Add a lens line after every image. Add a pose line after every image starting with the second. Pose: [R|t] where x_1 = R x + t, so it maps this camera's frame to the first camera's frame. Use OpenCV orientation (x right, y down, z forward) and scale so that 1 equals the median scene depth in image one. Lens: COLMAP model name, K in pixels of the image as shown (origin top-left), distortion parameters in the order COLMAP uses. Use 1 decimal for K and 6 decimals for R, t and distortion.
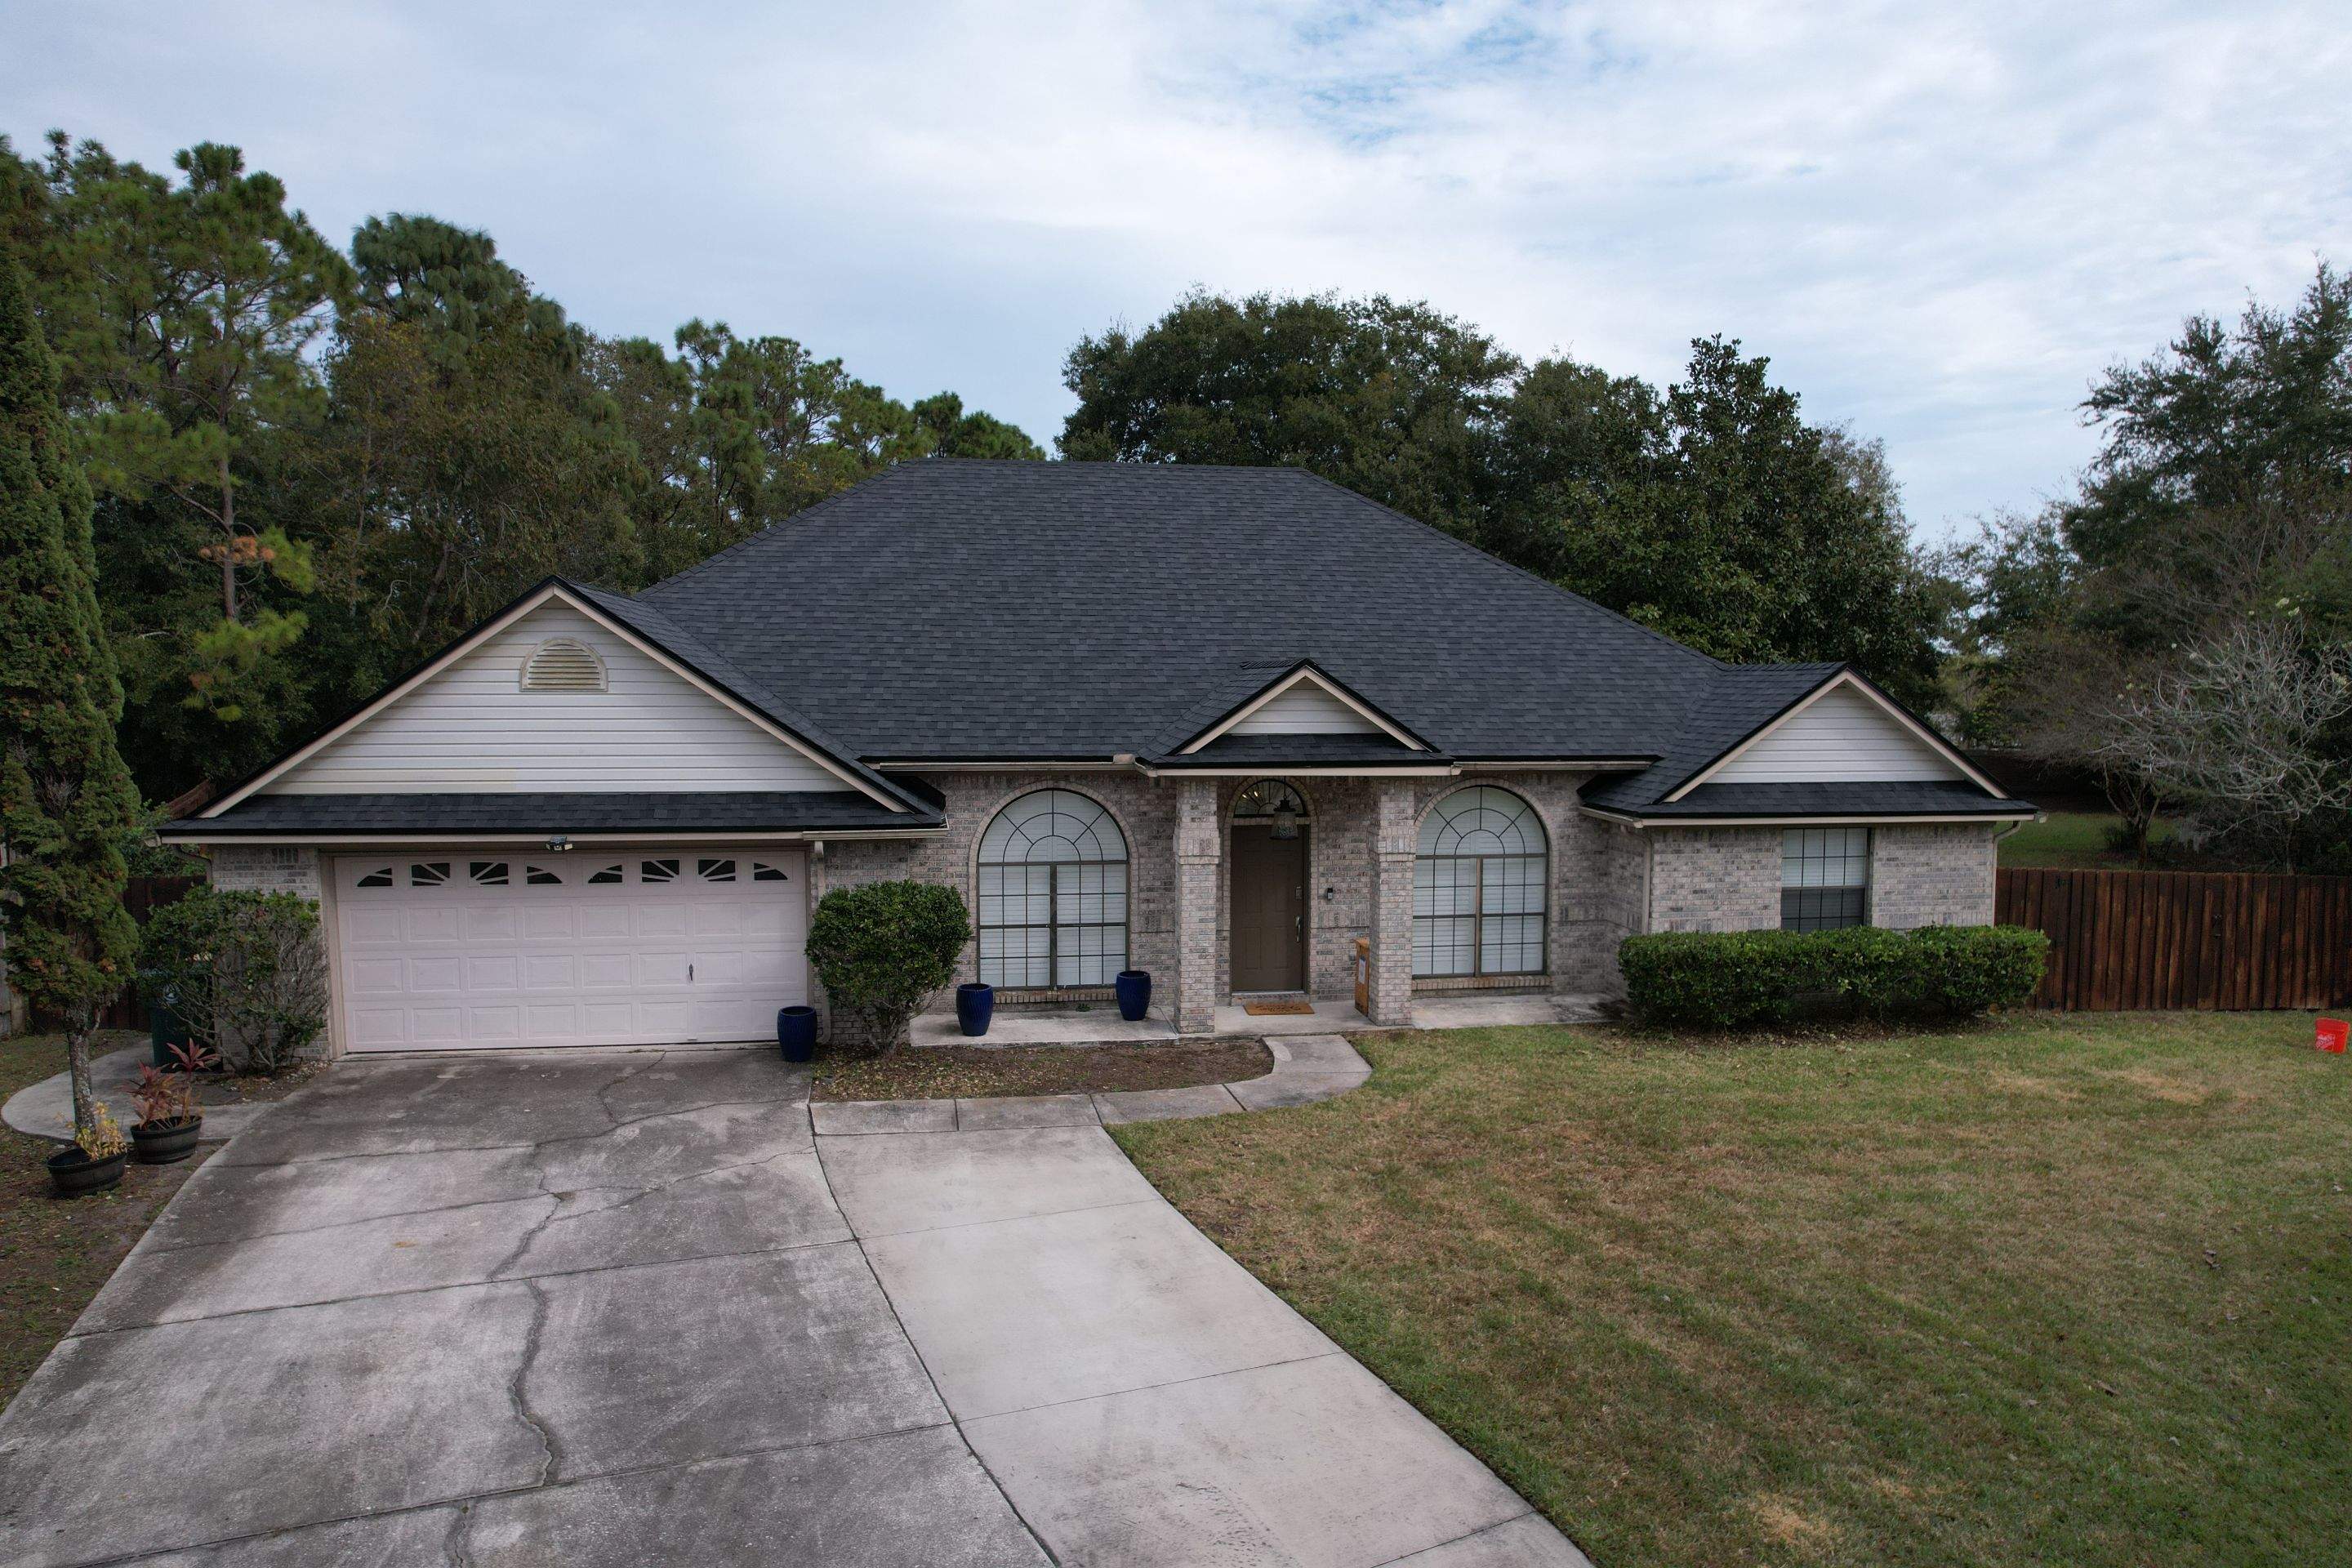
lens RADIAL K [[1502.6, 0, 1176.0], [0, 1502.6, 787.2], [0, 0, 1]] dist [-0.034897, 0.008404]
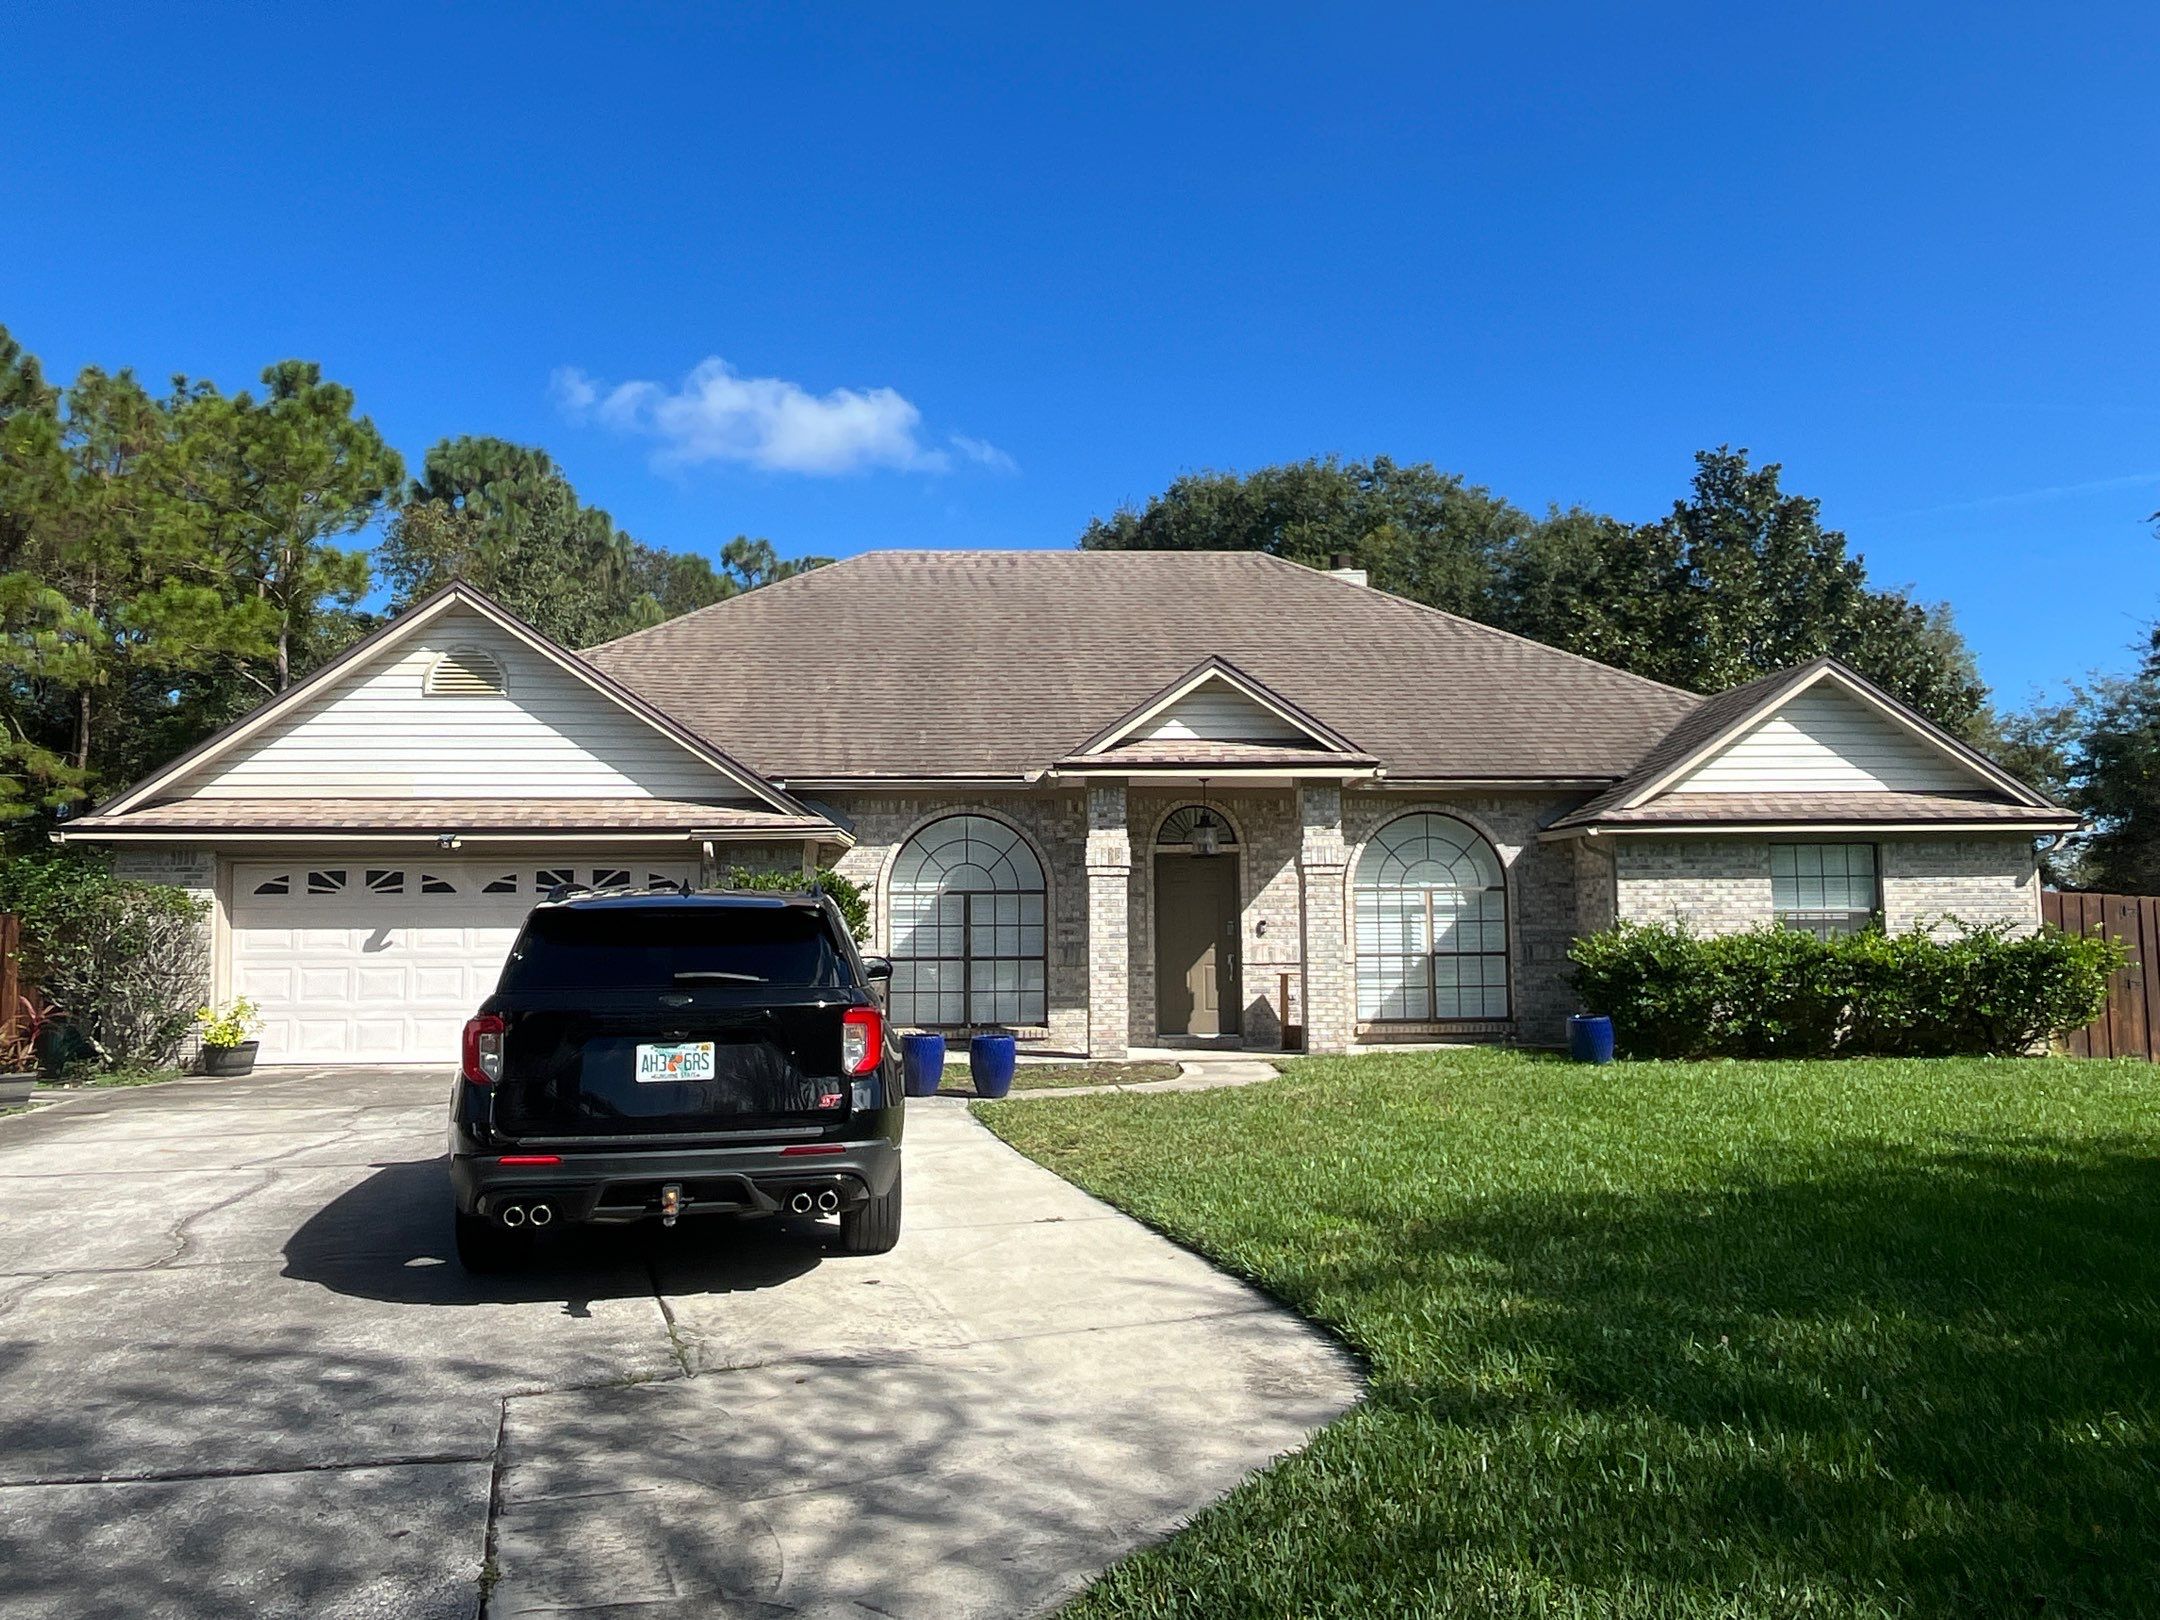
lens RADIAL K [[1487.2, 0, 1064.7], [0, 1487.2, 819.1], [0, 0, 1]] dist [0.013100, -0.008019]
pose [[0.992261, -0.020519, -0.122462, 0.096182], [0.001057, 0.987611, -0.156917, 0.151425], [0.124164, 0.155573, 0.979990, 0.070143]]
